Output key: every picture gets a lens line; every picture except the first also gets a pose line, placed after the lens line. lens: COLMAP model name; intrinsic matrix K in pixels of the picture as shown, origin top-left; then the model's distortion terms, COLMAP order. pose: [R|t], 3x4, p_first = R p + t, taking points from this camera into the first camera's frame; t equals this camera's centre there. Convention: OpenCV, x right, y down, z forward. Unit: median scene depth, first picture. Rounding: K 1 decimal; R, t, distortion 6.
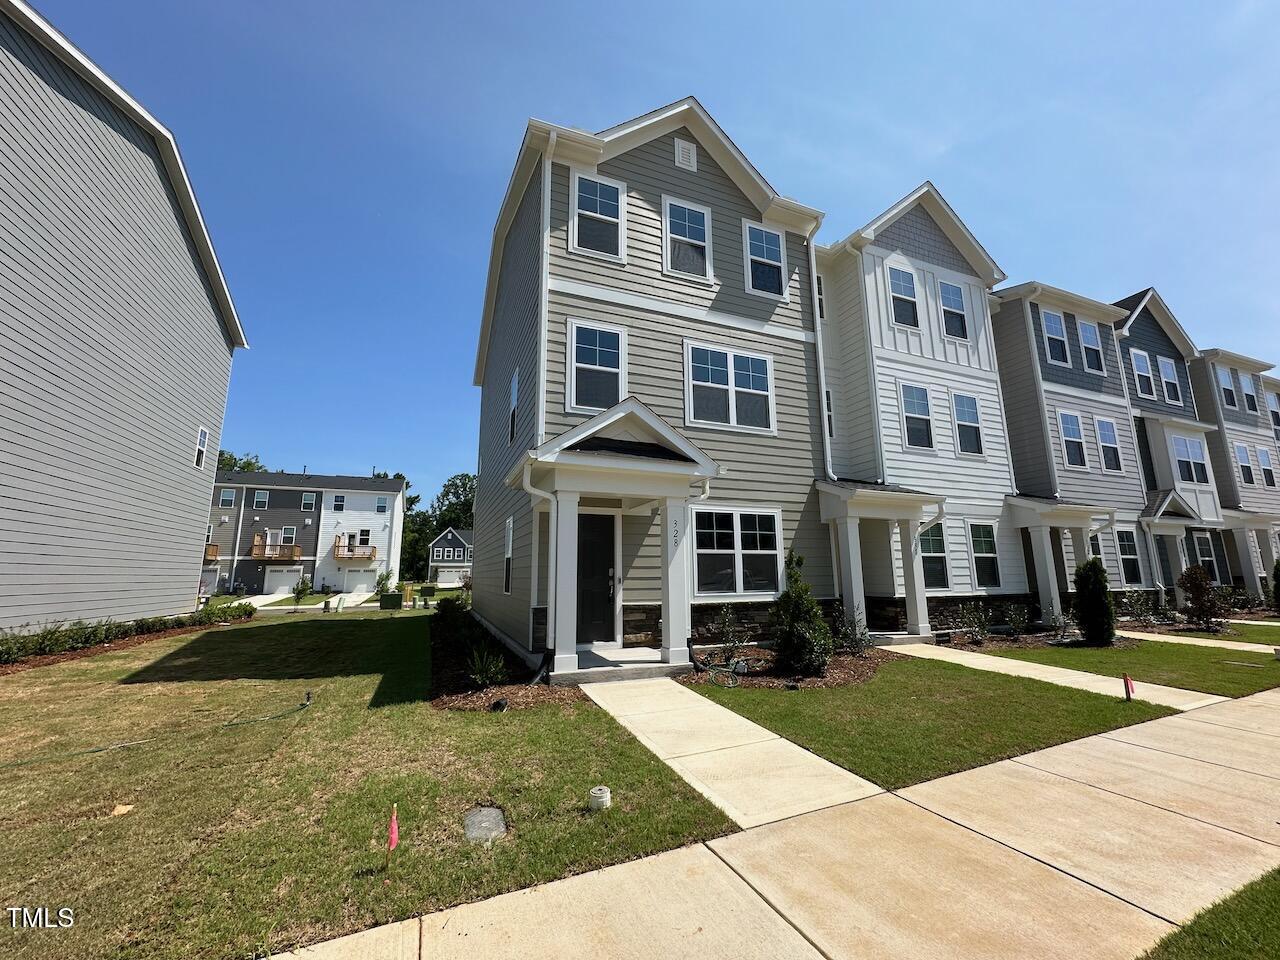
lens RADIAL K [[510.0, 0, 640.0], [0, 510.0, 480.0], [0, 0, 1]] dist [-0.001733, -0.000101]
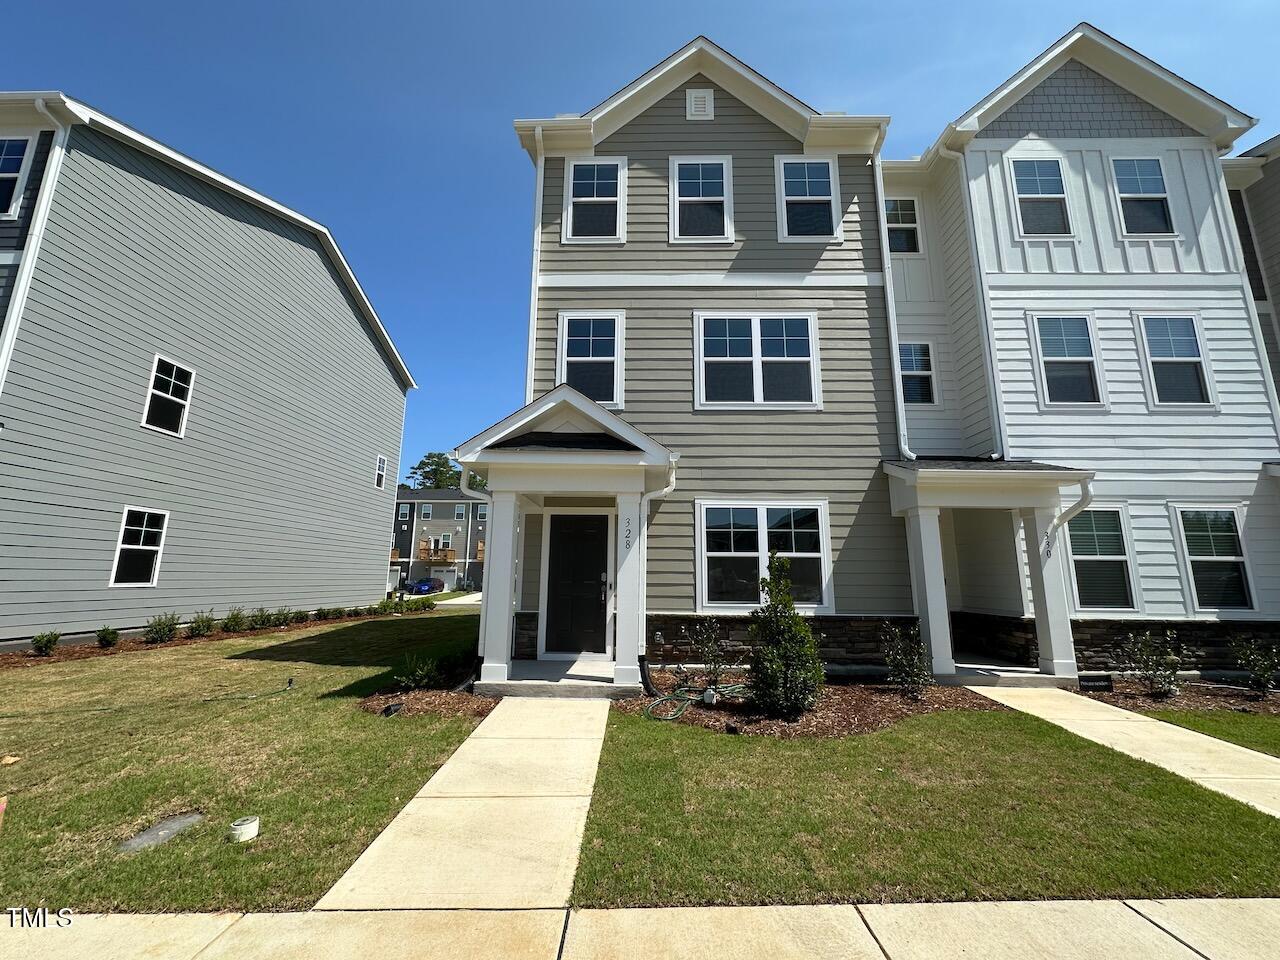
lens RADIAL K [[510.0, 0, 640.0], [0, 510.0, 480.0], [0, 0, 1]] dist [-0.001733, -0.000101]
pose [[0.918552, -0.059731, -0.390761, 0.303526], [0.057260, 0.998197, -0.017984, 0.021284], [0.391131, -0.005855, 0.920317, 0.145135]]
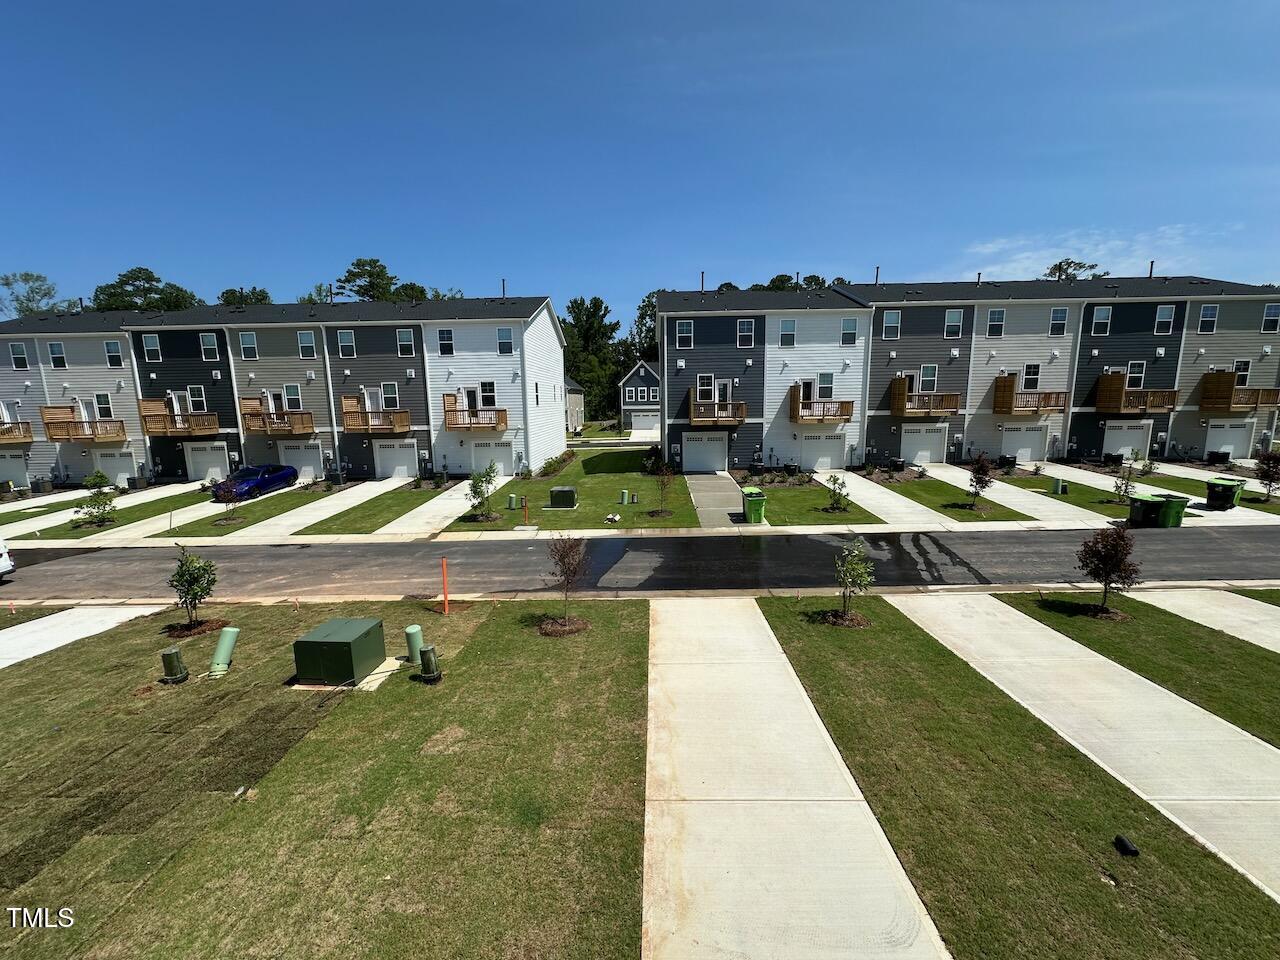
lens RADIAL K [[510.0, 0, 640.0], [0, 510.0, 480.0], [0, 0, 1]] dist [-0.001733, -0.000101]
pose [[0.918434, 0.053114, -0.391992, -0.442484], [0.083429, 0.942647, 0.323198, 0.093830], [0.386676, -0.329540, 0.861328, 2.057564]]
